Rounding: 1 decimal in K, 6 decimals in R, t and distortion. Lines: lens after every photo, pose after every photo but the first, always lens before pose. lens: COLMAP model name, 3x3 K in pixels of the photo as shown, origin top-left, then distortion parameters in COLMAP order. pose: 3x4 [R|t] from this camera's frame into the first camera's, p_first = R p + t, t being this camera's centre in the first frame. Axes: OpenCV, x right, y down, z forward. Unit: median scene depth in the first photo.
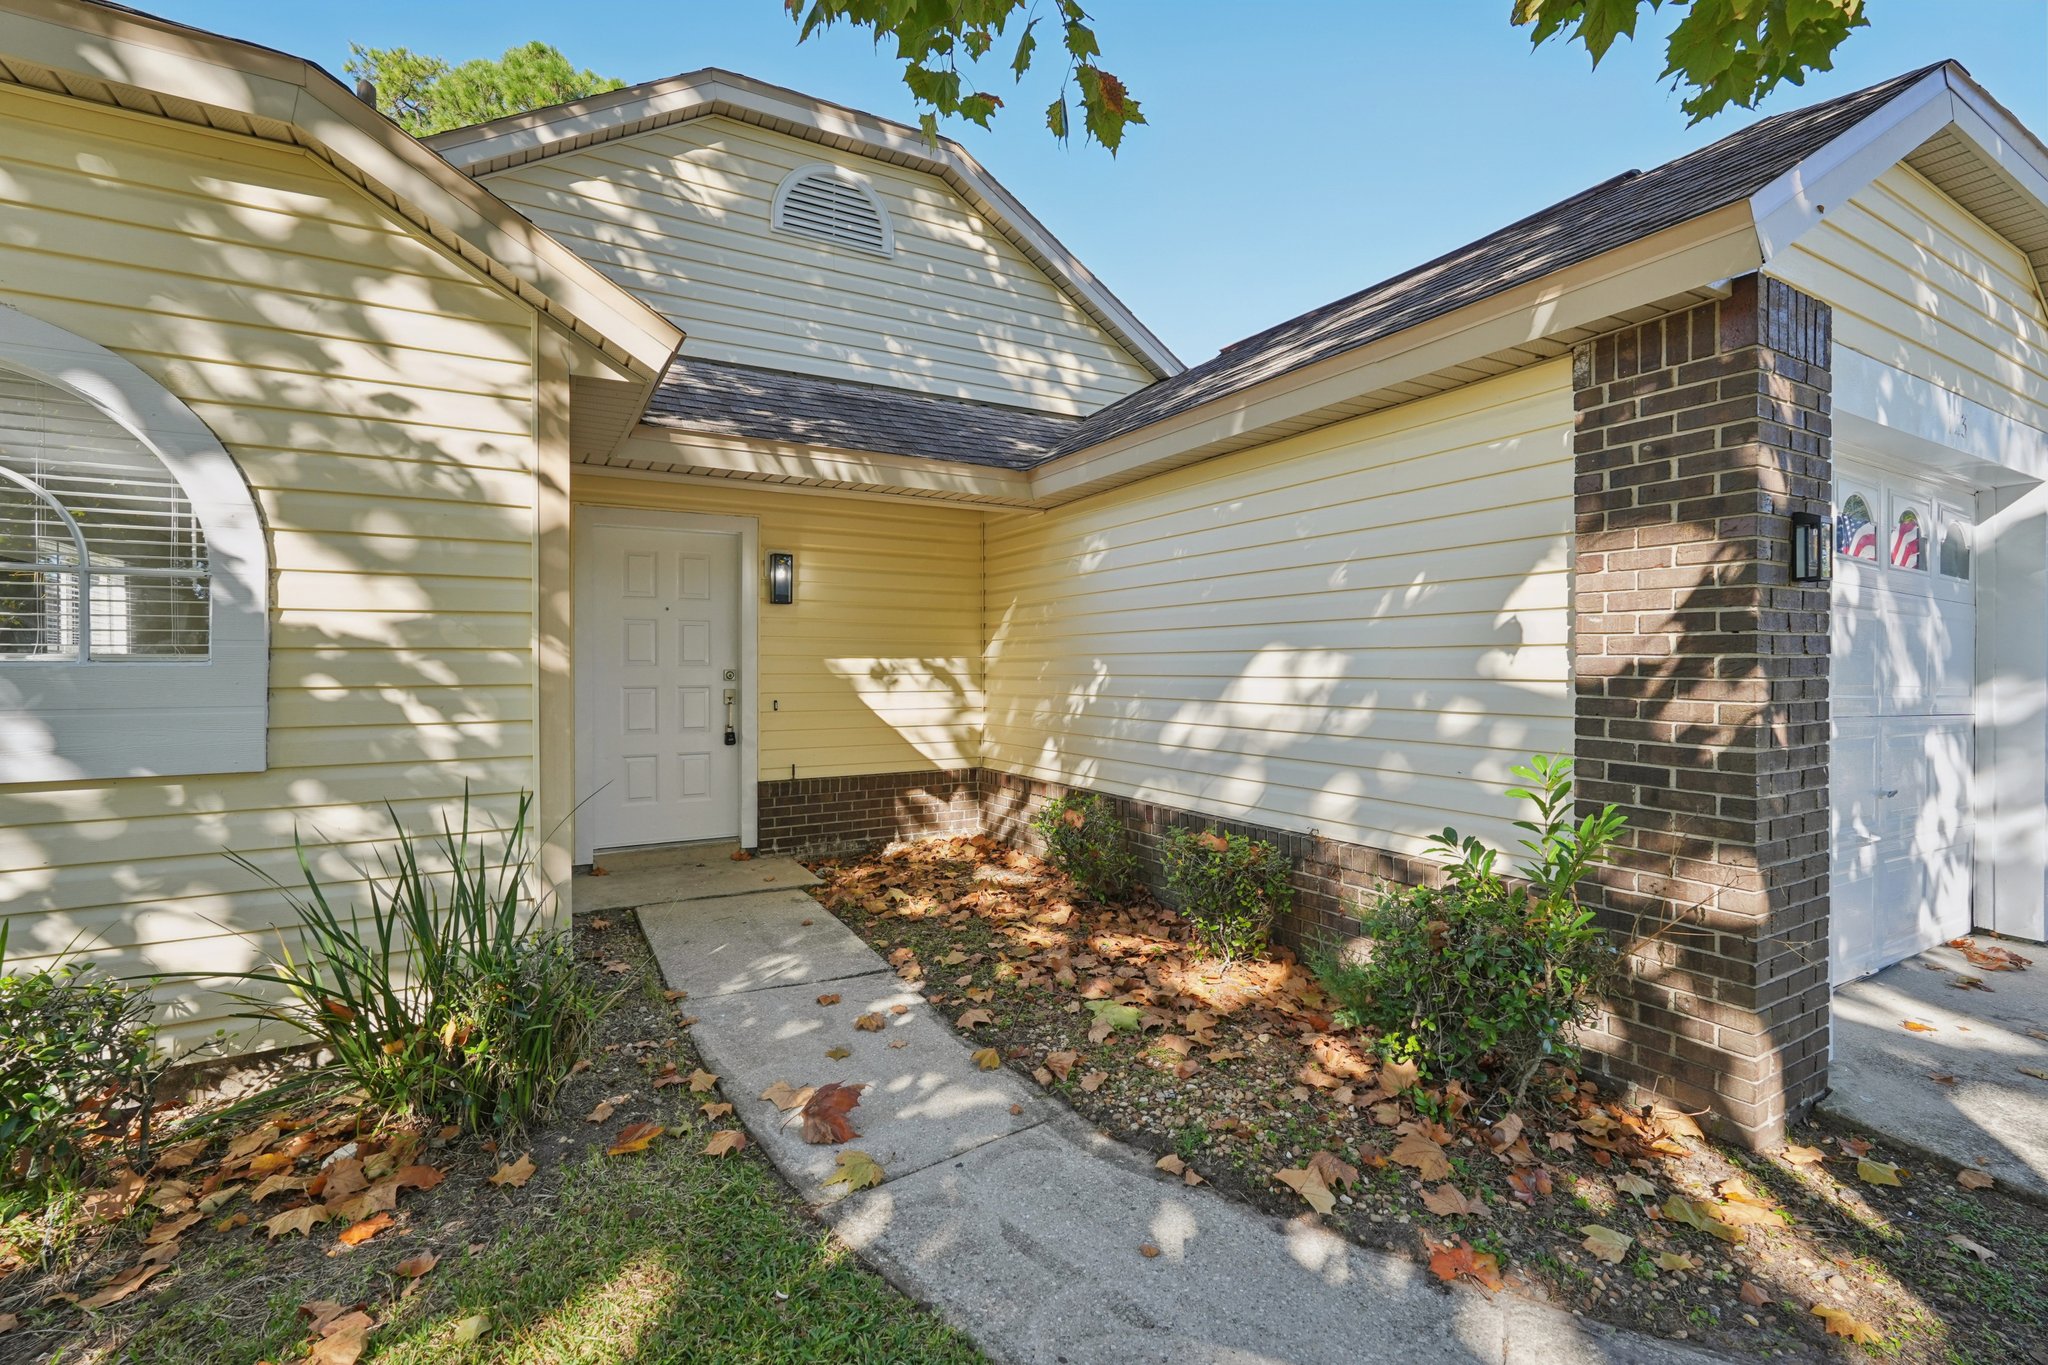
lens RADIAL K [[893.1, 0, 1024.6], [0, 893.1, 670.7], [0, 0, 1]] dist [-0.003414, 0.002622]
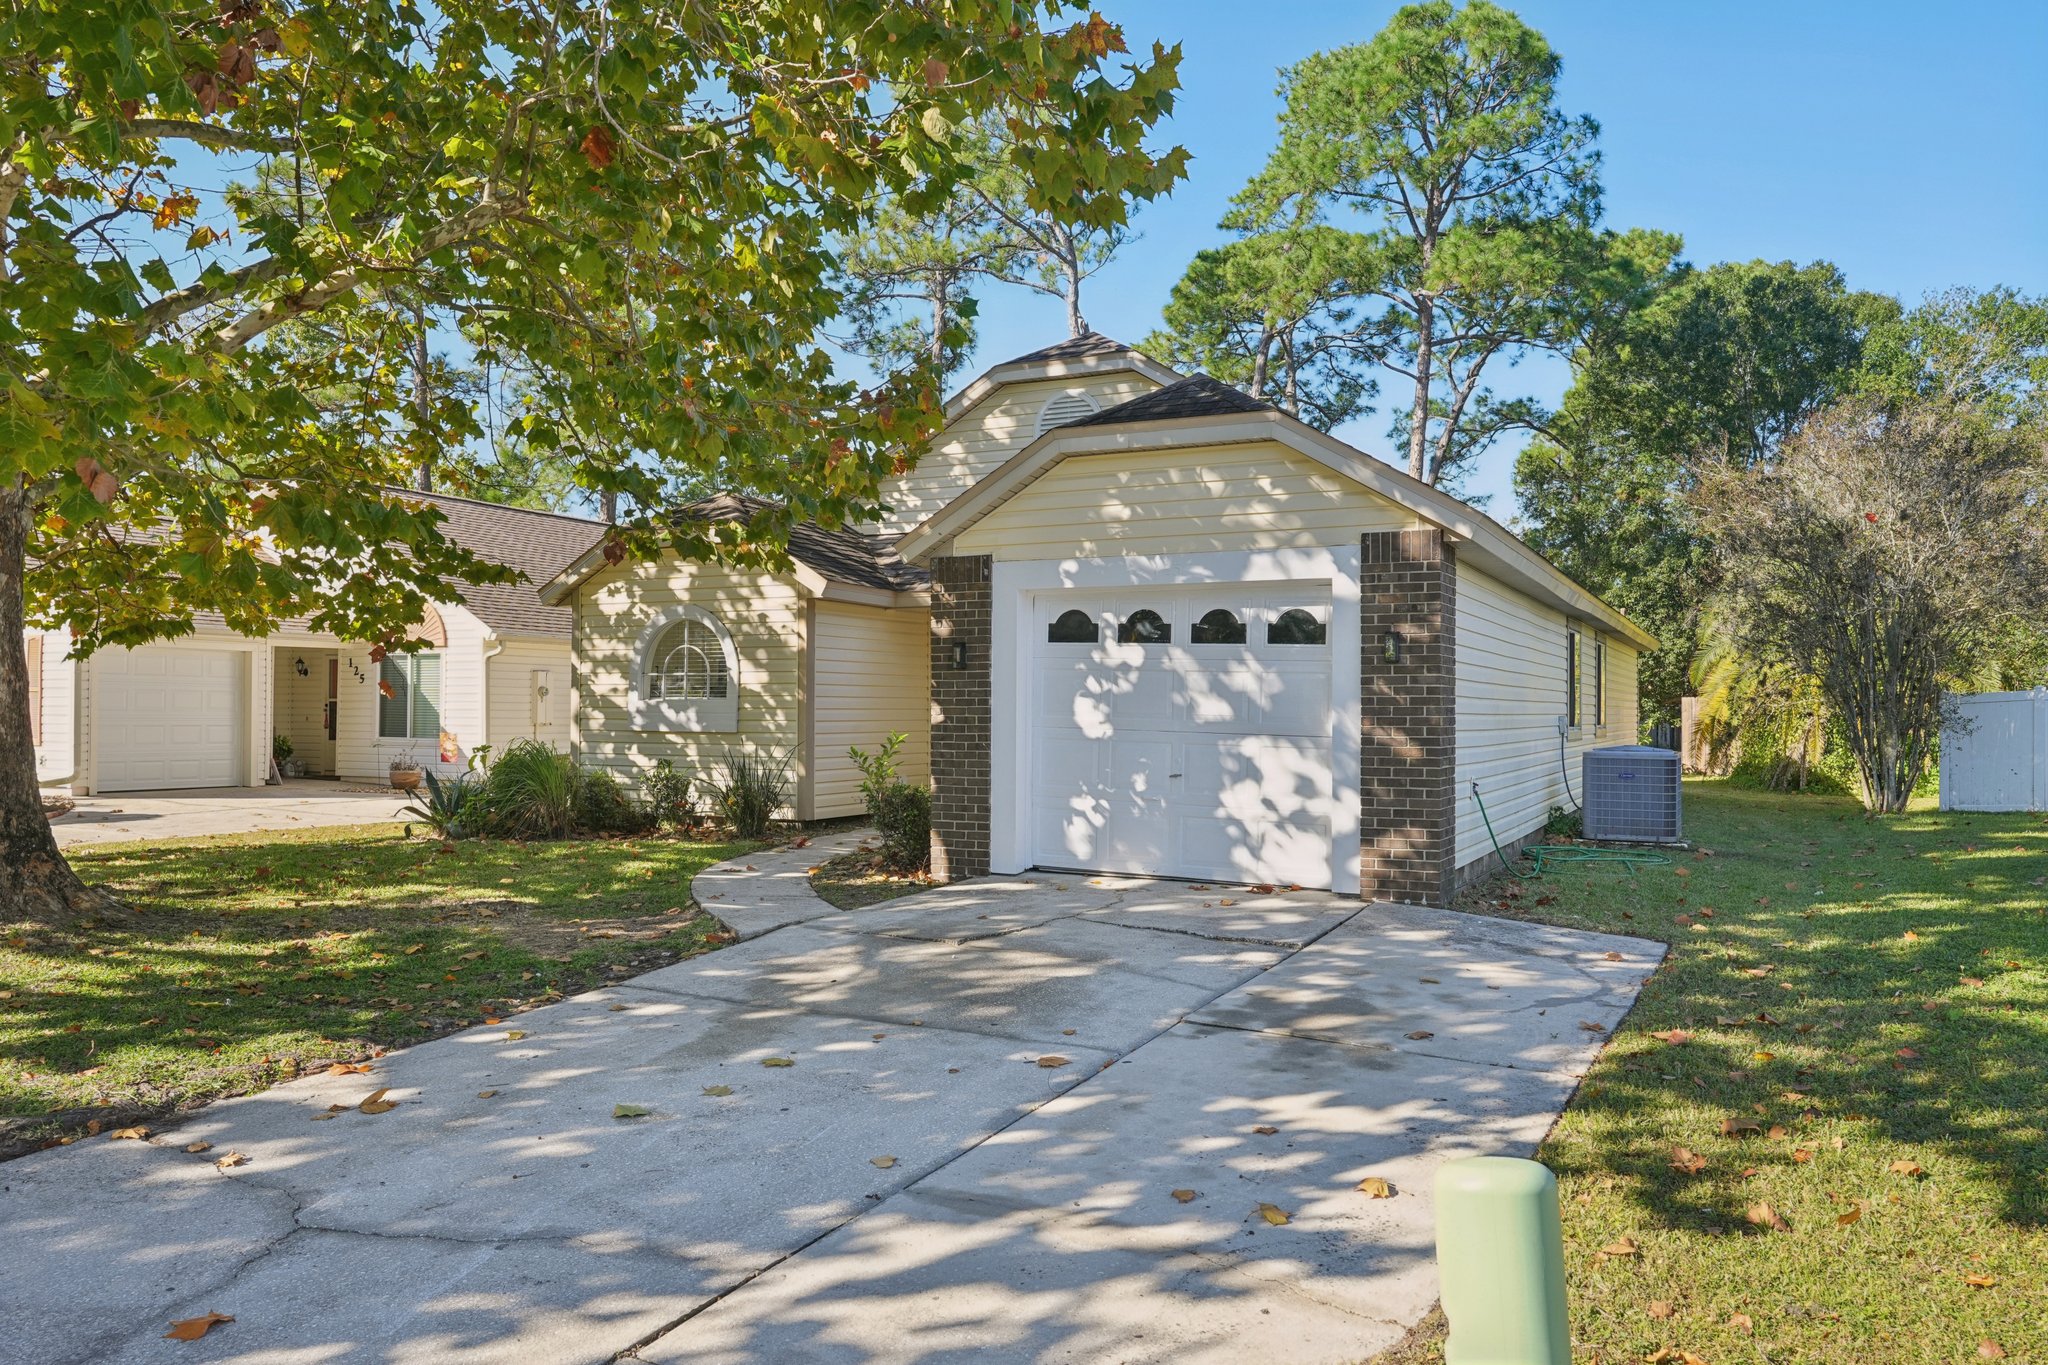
lens RADIAL K [[1491.7, 0, 1019.0], [0, 1491.7, 686.6], [0, 0, 1]] dist [0.081023, 0.001900]
pose [[0.554545, -0.006470, -0.832128, 3.957079], [-0.017466, 0.999659, -0.019412, 0.034855], [0.831970, 0.025299, 0.554243, -1.097207]]
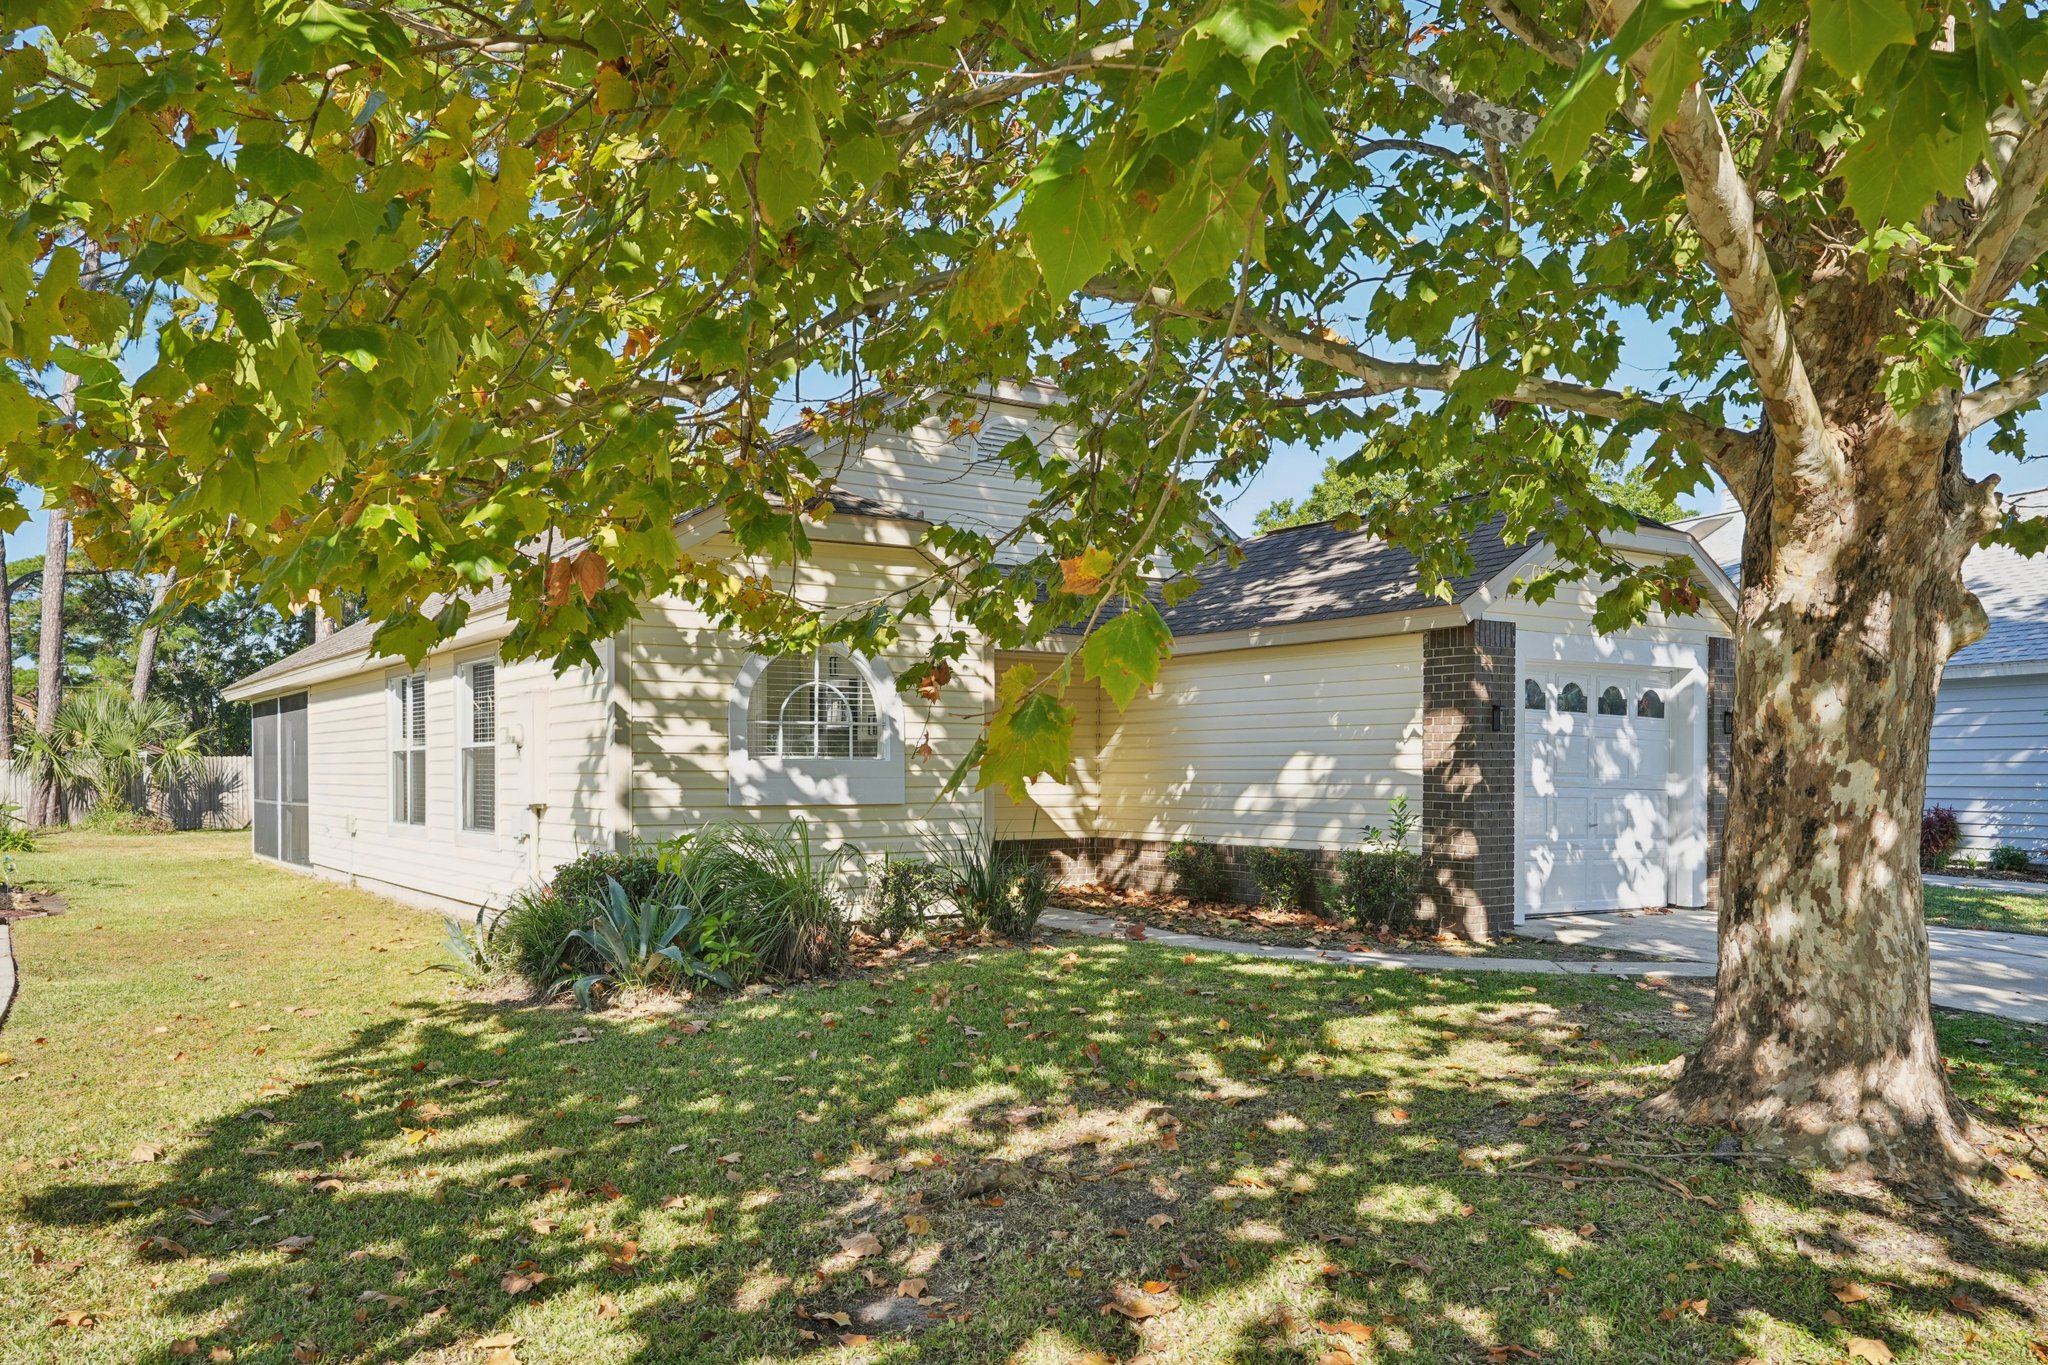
lens RADIAL K [[1491.7, 0, 1038.1], [0, 1491.7, 813.5], [0, 0, 1]] dist [0.081023, 0.001900]
pose [[0.995550, -0.000567, 0.094234, -0.780172], [-0.001544, 0.999750, 0.022323, 0.041513], [-0.094223, -0.022369, 0.995300, -2.864674]]
